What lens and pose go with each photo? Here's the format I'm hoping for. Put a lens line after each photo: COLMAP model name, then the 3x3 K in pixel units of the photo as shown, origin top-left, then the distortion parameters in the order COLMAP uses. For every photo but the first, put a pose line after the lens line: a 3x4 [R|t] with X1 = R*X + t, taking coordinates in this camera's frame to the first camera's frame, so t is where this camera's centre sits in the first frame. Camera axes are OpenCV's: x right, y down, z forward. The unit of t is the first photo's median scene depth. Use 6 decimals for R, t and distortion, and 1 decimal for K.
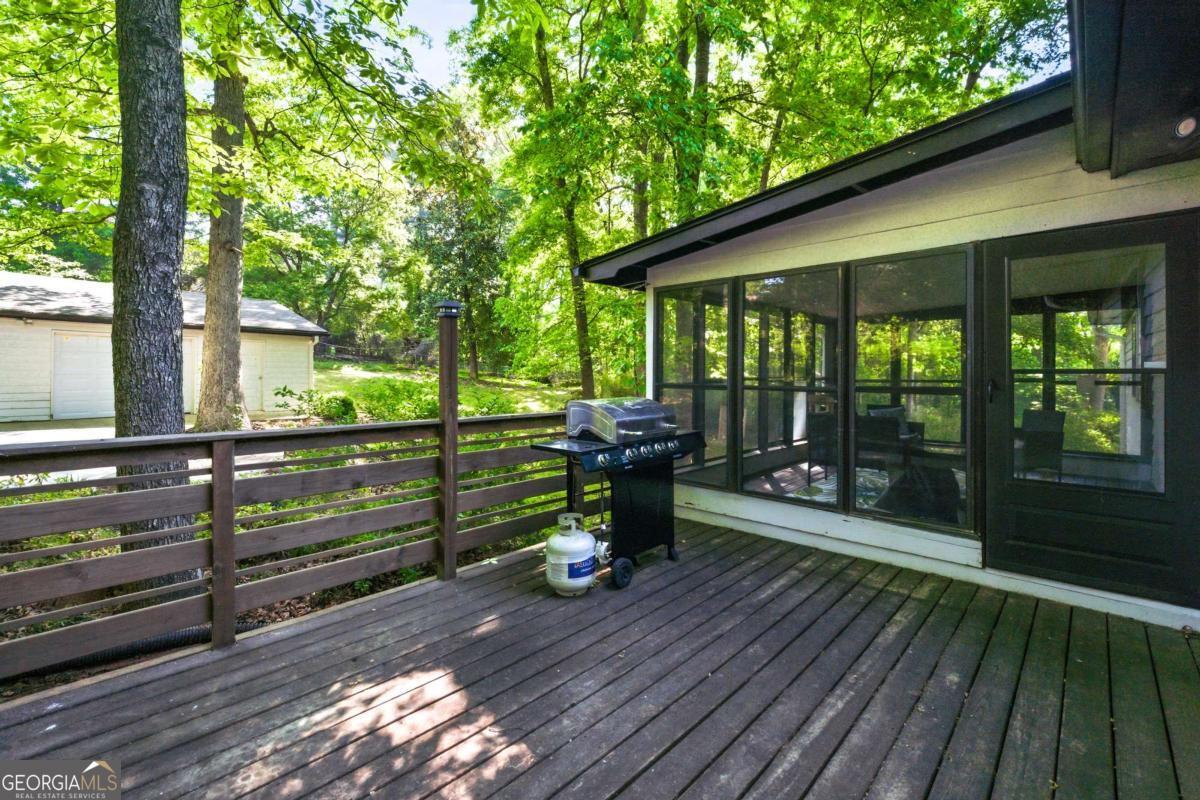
lens RADIAL K [[520.0, 0, 597.3], [0, 520.0, 373.6], [0, 0, 1]] dist [0.002328, 0.000337]
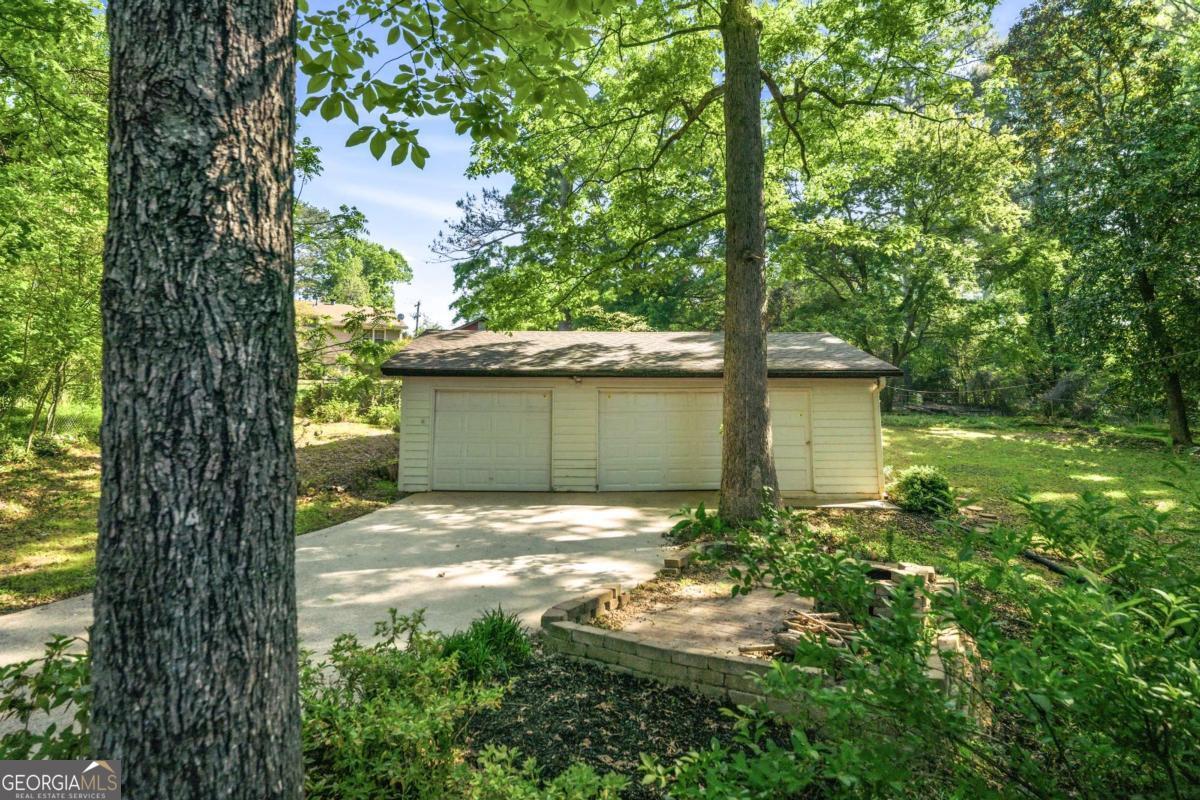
lens RADIAL K [[691.0, 0, 591.6], [0, 691.0, 338.6], [0, 0, 1]] dist [-0.006416, -0.000917]
pose [[0.606657, -0.110615, -0.787230, -0.092159], [0.006450, 0.990924, -0.134266, -0.007962], [0.794938, 0.076376, 0.601865, 0.222761]]
